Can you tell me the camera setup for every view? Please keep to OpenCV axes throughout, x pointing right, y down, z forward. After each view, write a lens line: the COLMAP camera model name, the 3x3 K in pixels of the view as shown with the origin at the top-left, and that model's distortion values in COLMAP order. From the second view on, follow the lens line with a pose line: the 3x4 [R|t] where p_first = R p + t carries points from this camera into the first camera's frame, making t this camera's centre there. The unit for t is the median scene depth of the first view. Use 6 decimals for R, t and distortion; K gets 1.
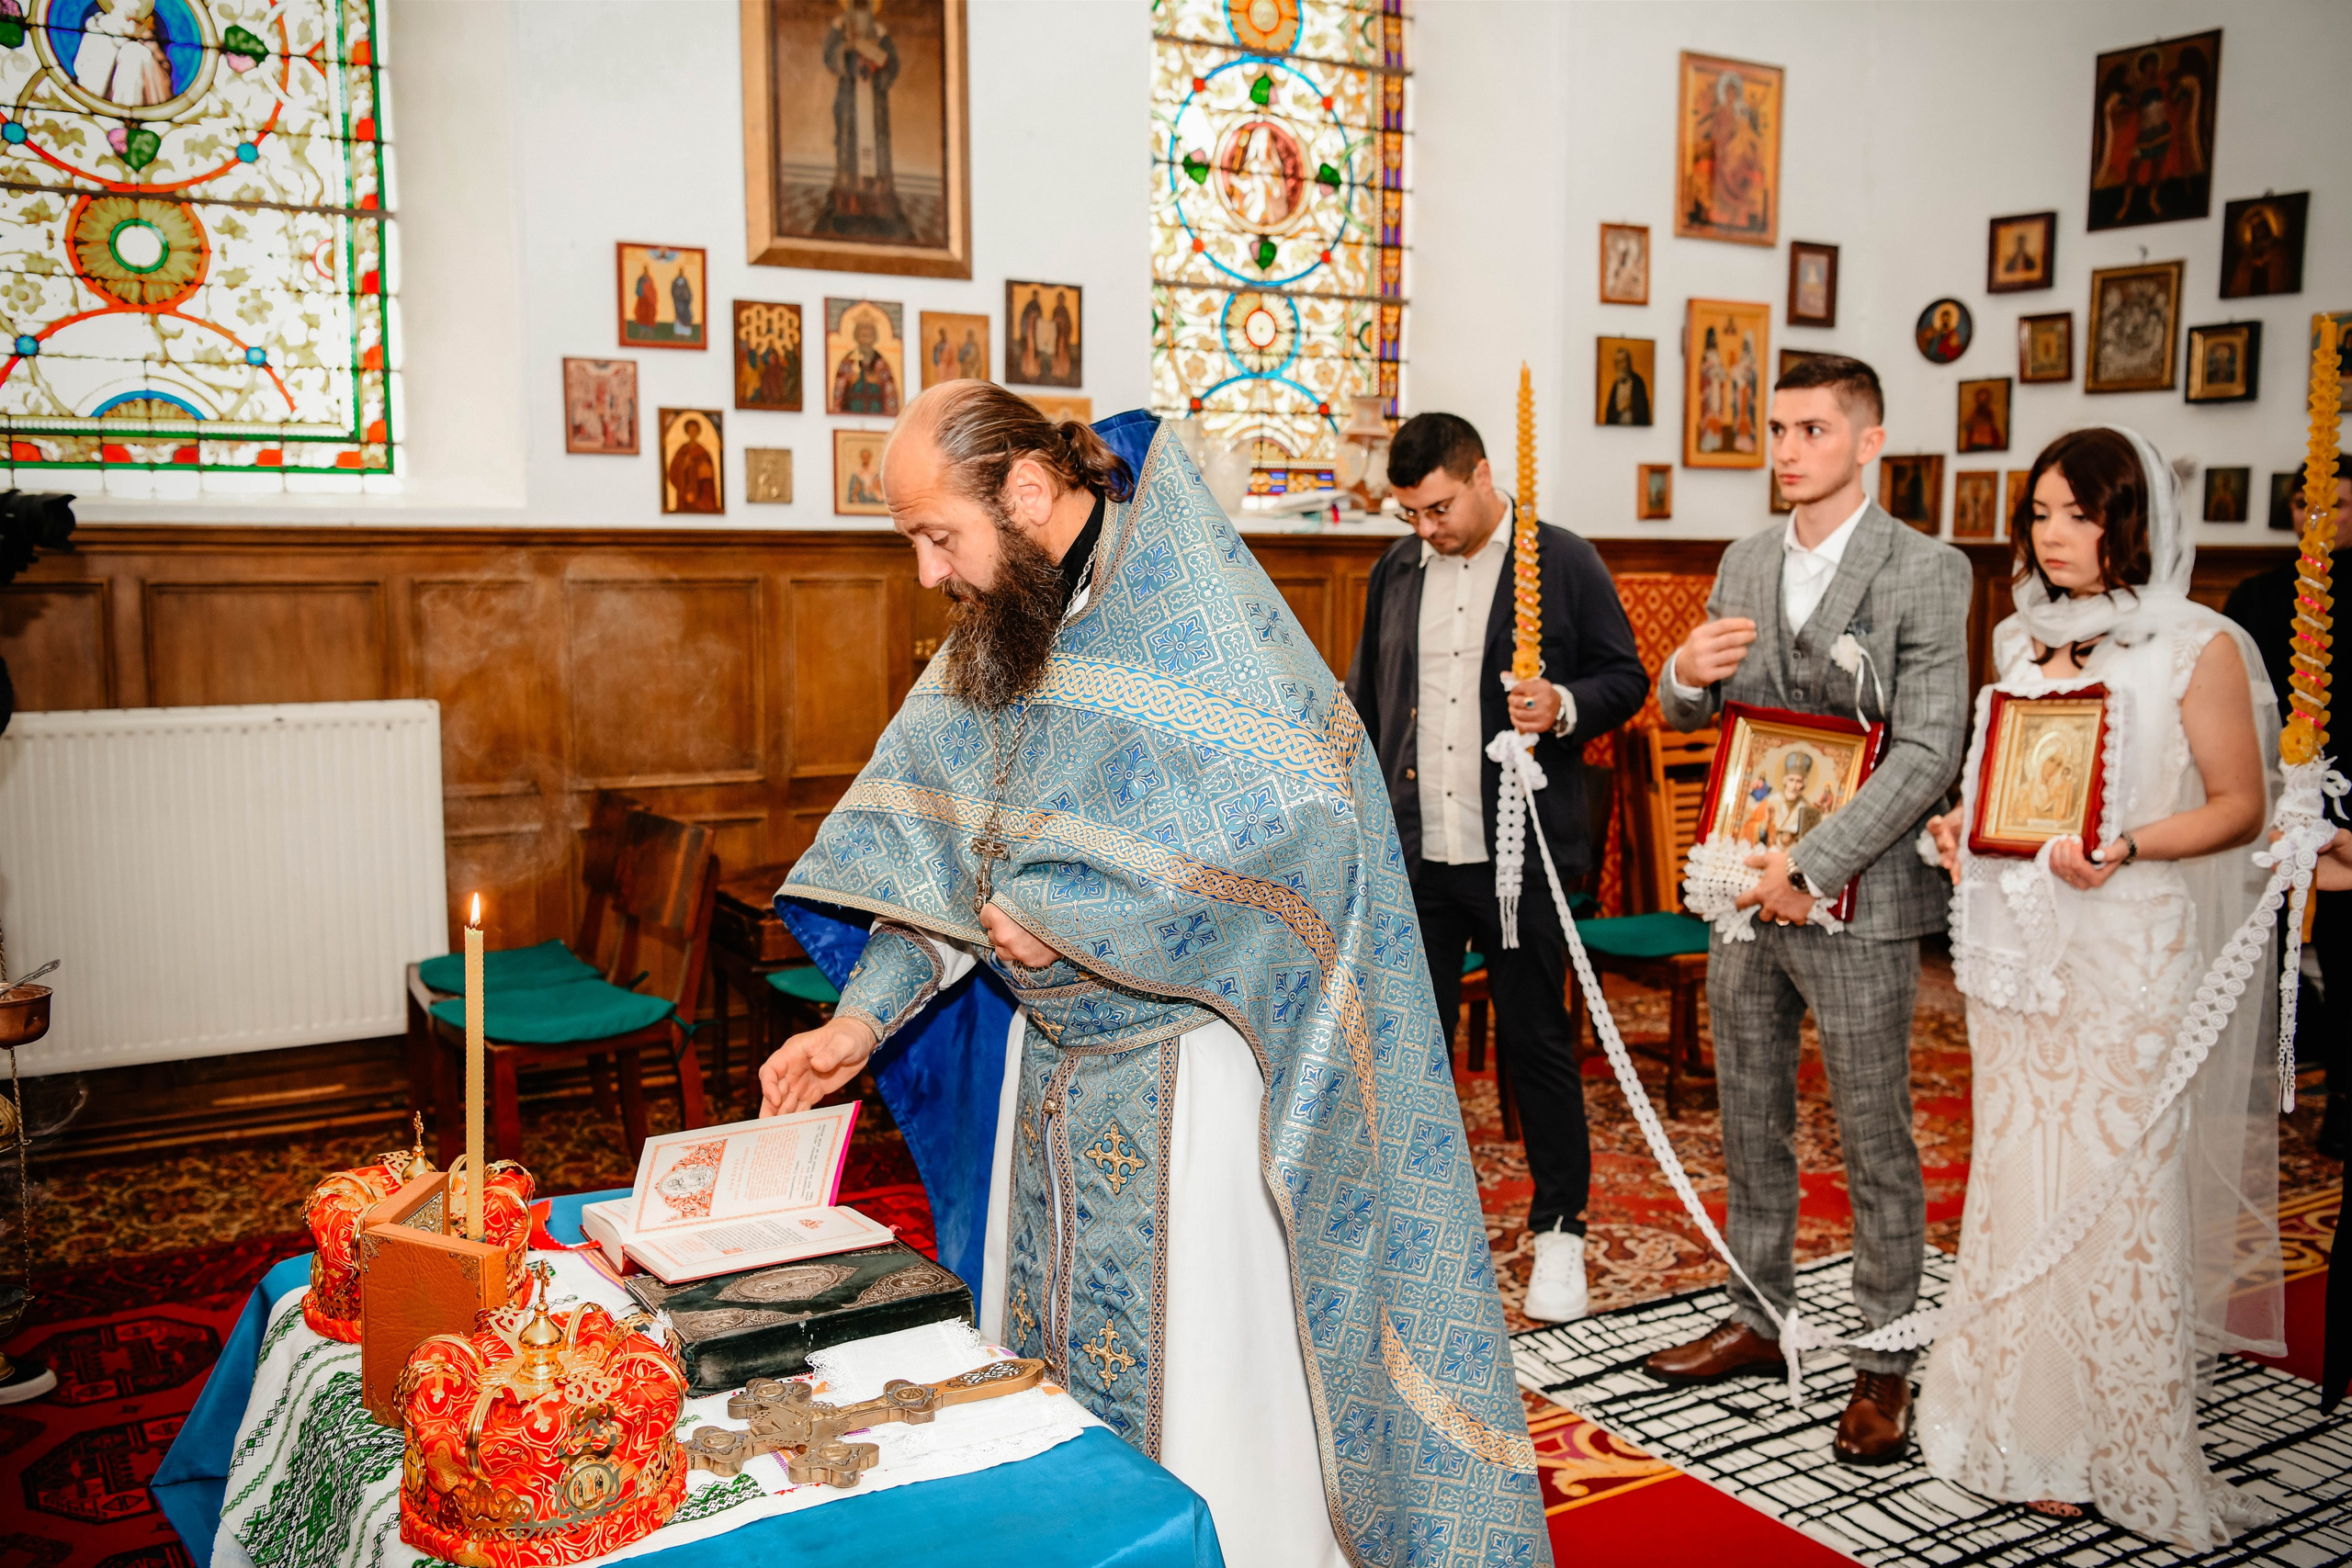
lens RADIAL K [[2038.7, 0, 1183.4], [0, 2038.7, 764.1], [0, 0, 1]] dist [-0.031052, 0.057905]
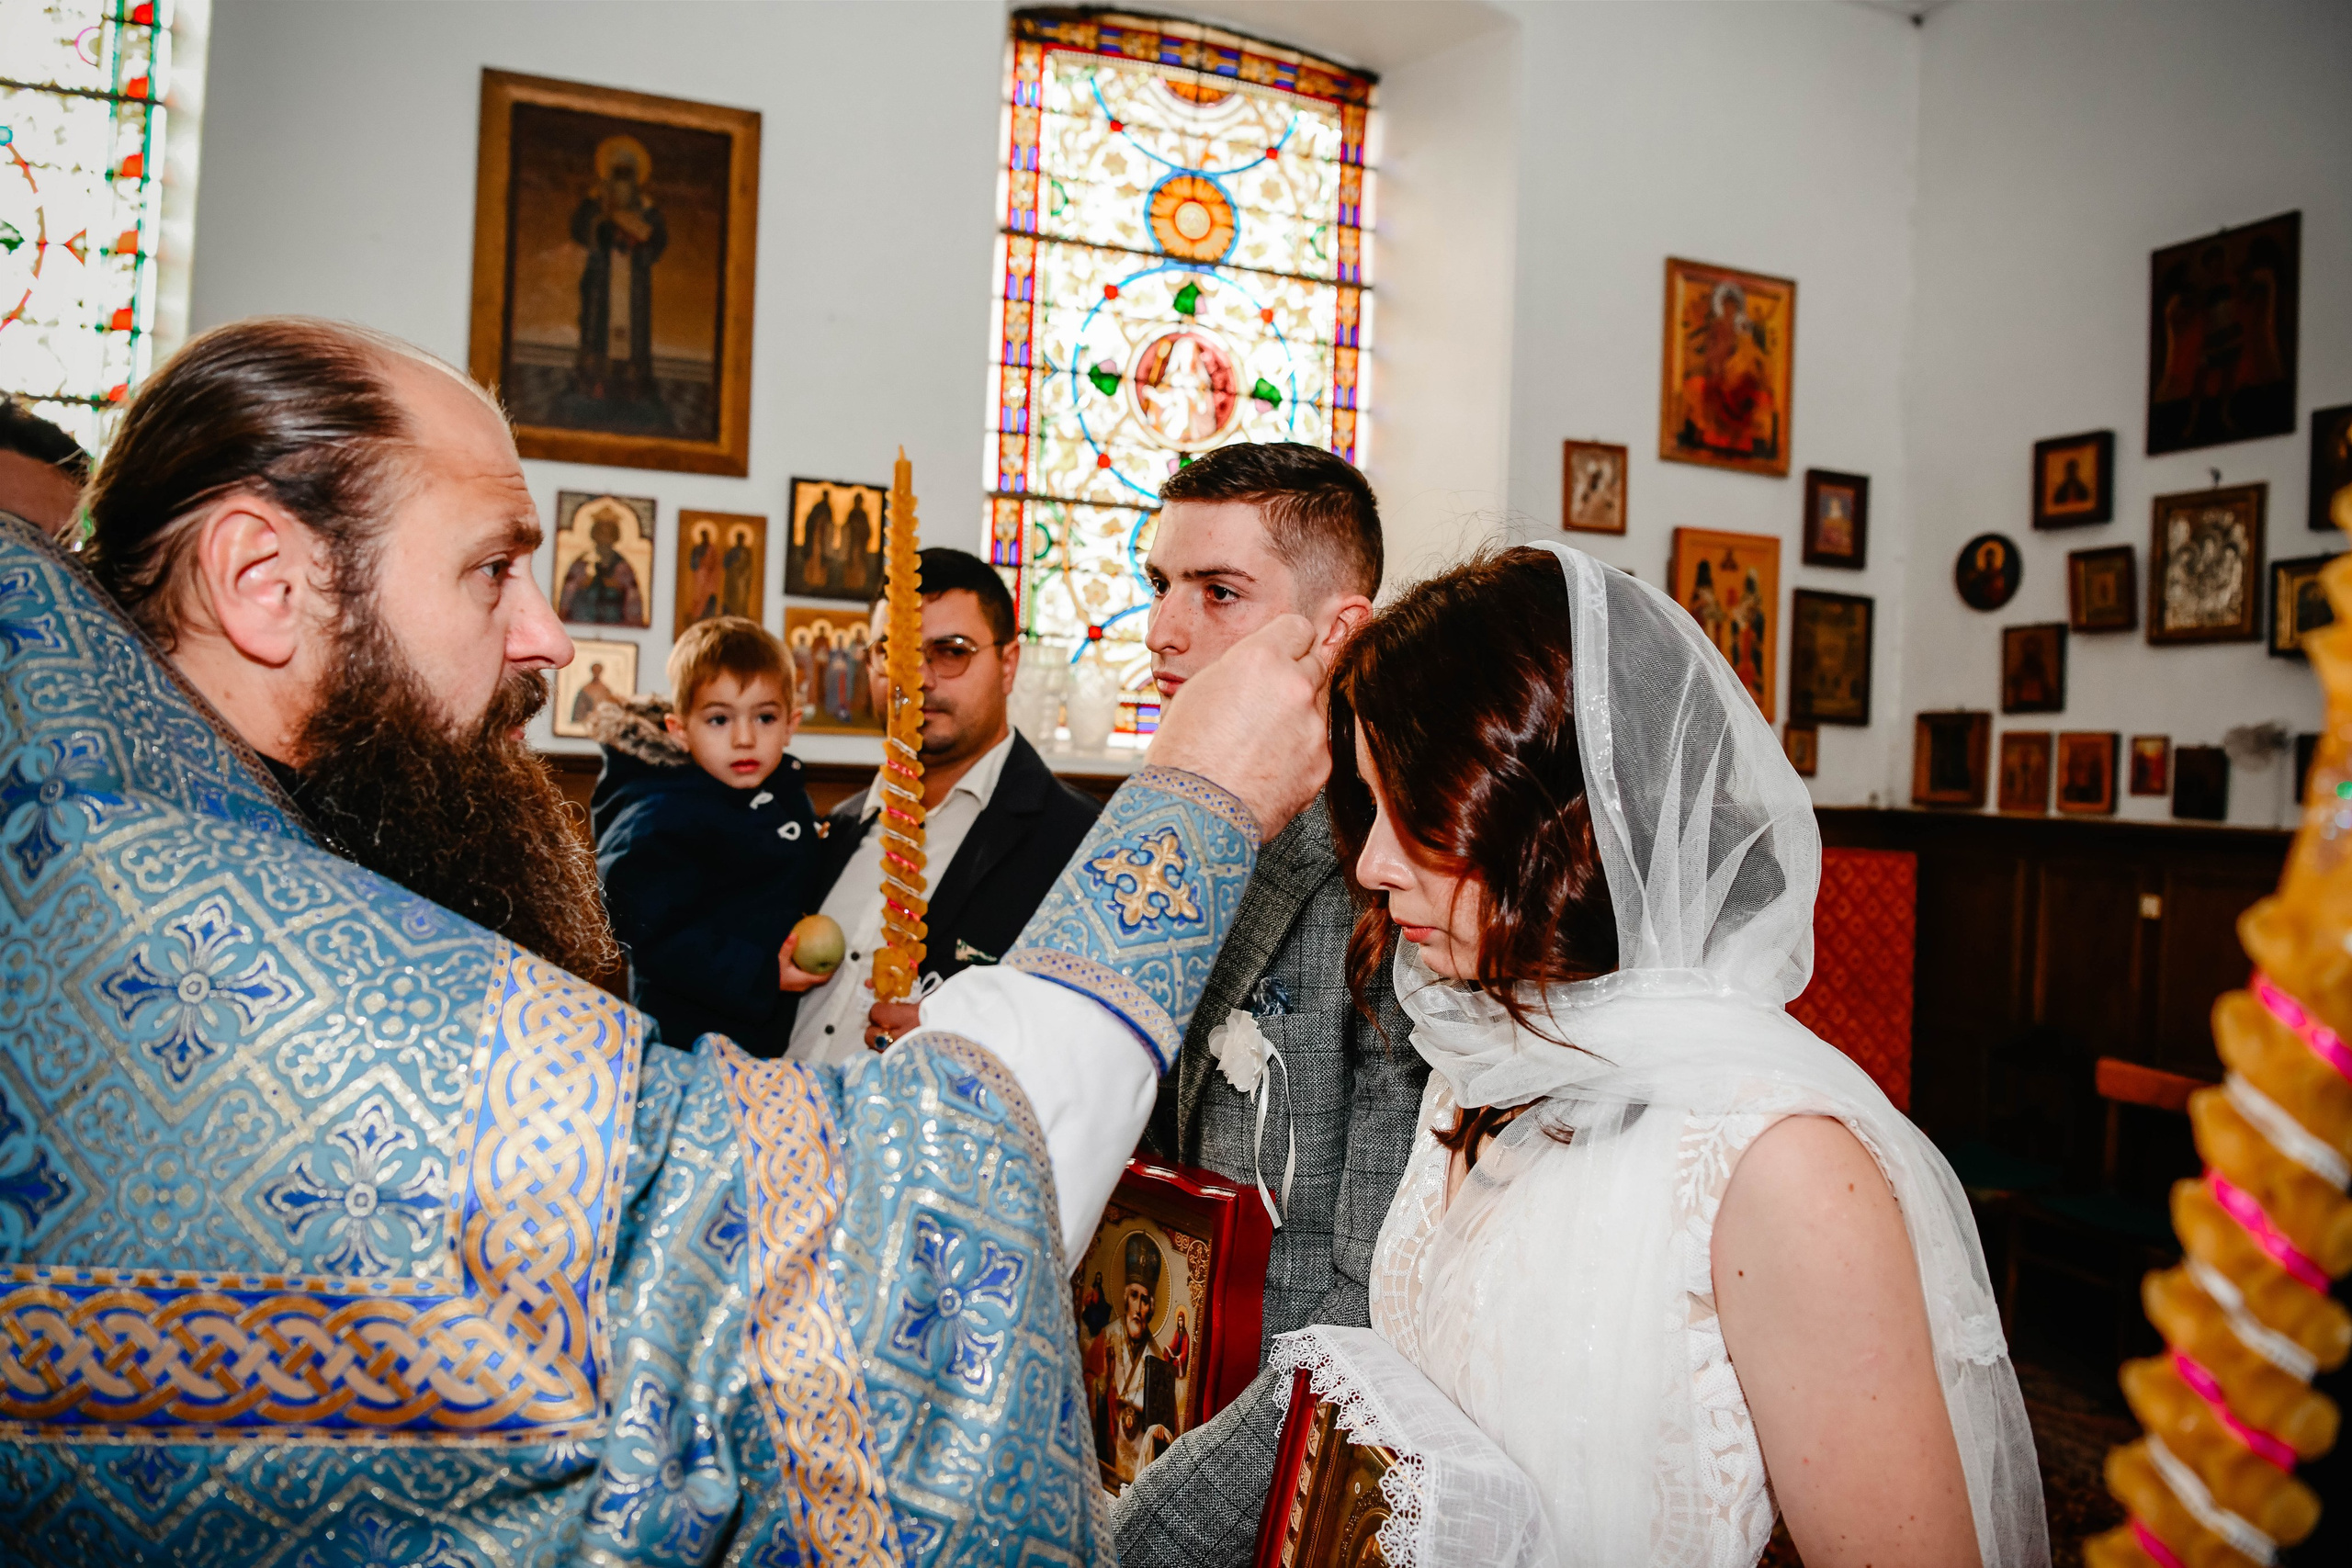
lens RADIAL K [[1675.3, 0, 1176.1], [0, 1675.3, 772.5], [0, 0, 1]] dist [-0.073446, 0.027280]
pose [[0.983399, 0.034443, -0.178158, 0.174873], [-0.054691, 0.992423, -0.110021, -0.034739], [0.173018, 0.117939, 0.977832, 0.284014]]
